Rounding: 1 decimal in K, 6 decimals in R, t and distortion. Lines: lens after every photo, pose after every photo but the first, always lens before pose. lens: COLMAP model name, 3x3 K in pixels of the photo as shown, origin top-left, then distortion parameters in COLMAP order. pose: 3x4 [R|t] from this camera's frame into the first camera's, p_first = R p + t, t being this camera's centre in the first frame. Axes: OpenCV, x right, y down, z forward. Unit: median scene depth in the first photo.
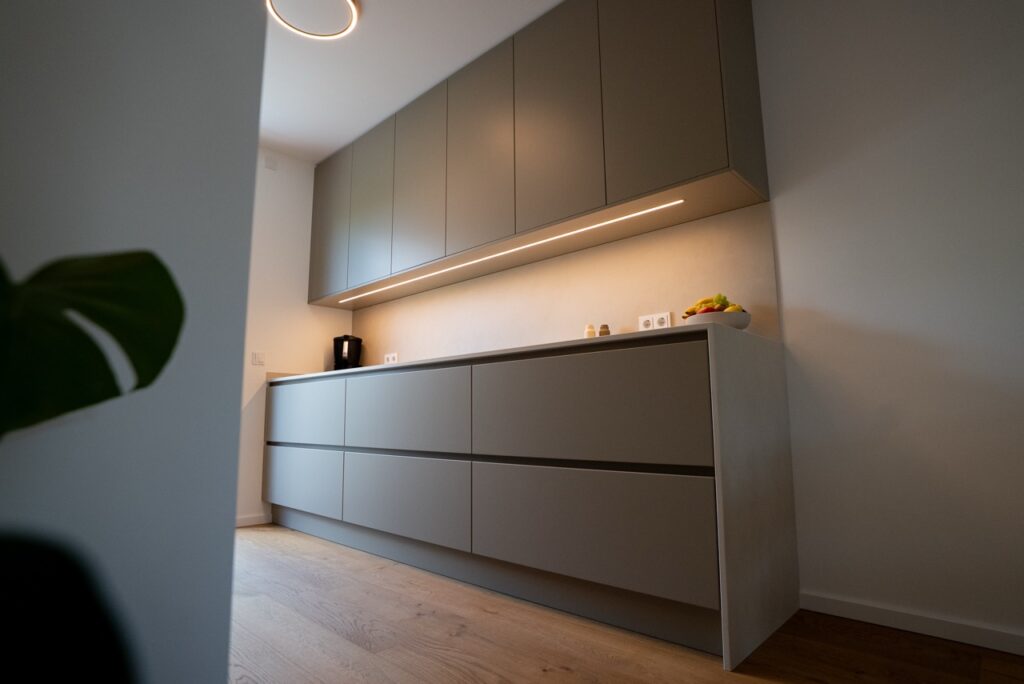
lens RADIAL K [[538.6, 0, 494.3], [0, 538.6, 360.4], [0, 0, 1]] dist [-0.032478, 0.000805]
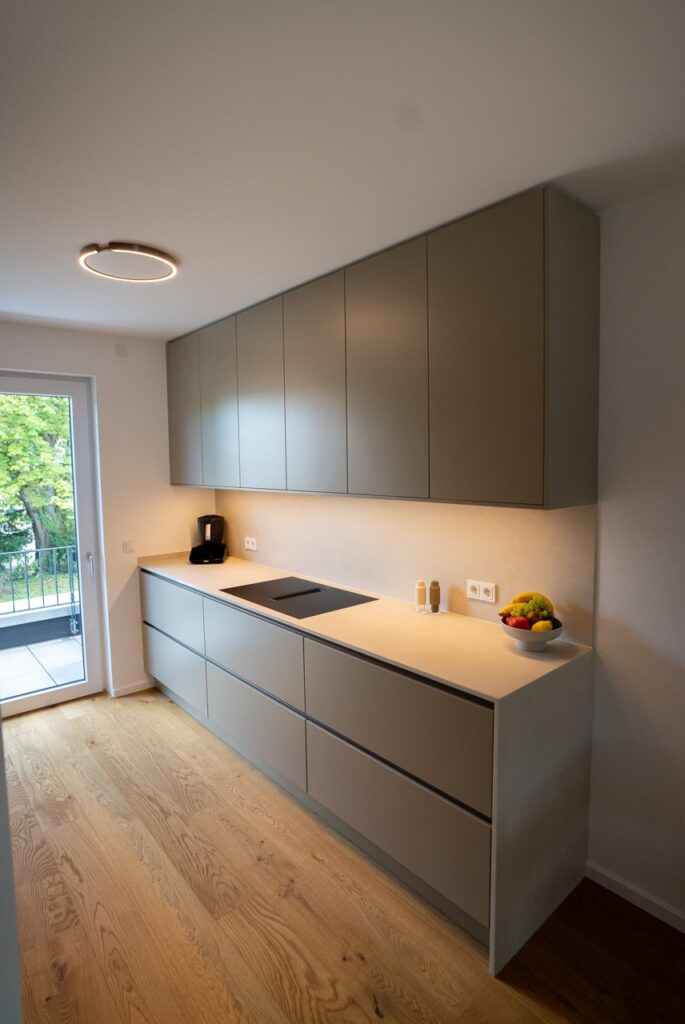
lens RADIAL K [[538.6, 0, 342.5], [0, 538.6, 512.0], [0, 0, 1]] dist [-0.032478, 0.000805]
pose [[0.995741, -0.004944, -0.092066, 0.148839], [0.024643, 0.976504, 0.214087, -0.503745], [0.088845, -0.215443, 0.972466, 0.014617]]
